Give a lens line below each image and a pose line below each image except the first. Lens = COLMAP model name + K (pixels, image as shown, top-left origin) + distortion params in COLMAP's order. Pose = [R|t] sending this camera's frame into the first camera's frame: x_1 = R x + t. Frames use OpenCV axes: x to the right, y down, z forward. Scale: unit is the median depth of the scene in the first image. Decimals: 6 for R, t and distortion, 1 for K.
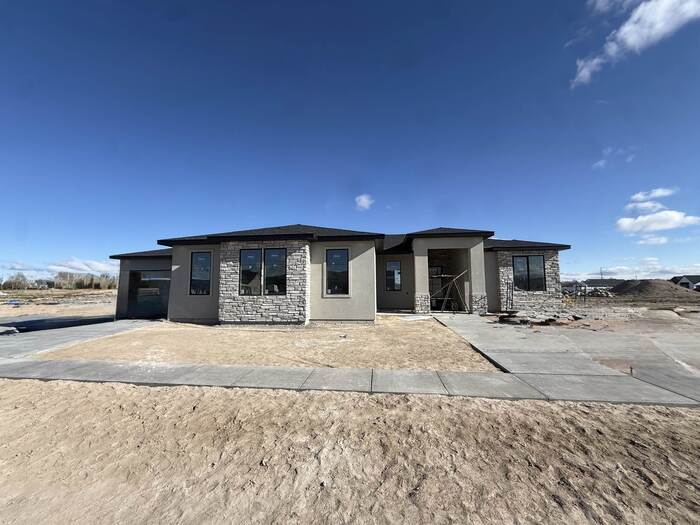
lens RADIAL K [[278.8, 0, 346.7], [0, 278.8, 262.9], [0, 0, 1]] dist [-0.001201, 0.000253]
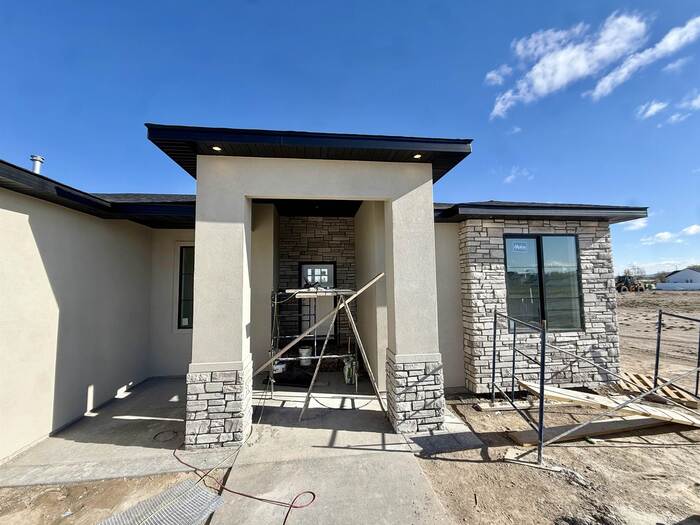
lens RADIAL K [[278.8, 0, 346.7], [0, 278.8, 262.9], [0, 0, 1]] dist [-0.001201, 0.000253]
pose [[0.976477, 0.013848, 0.215177, 0.396415], [-0.013950, 0.999902, -0.001043, 0.018579], [-0.215171, -0.001984, 0.976574, 0.857416]]
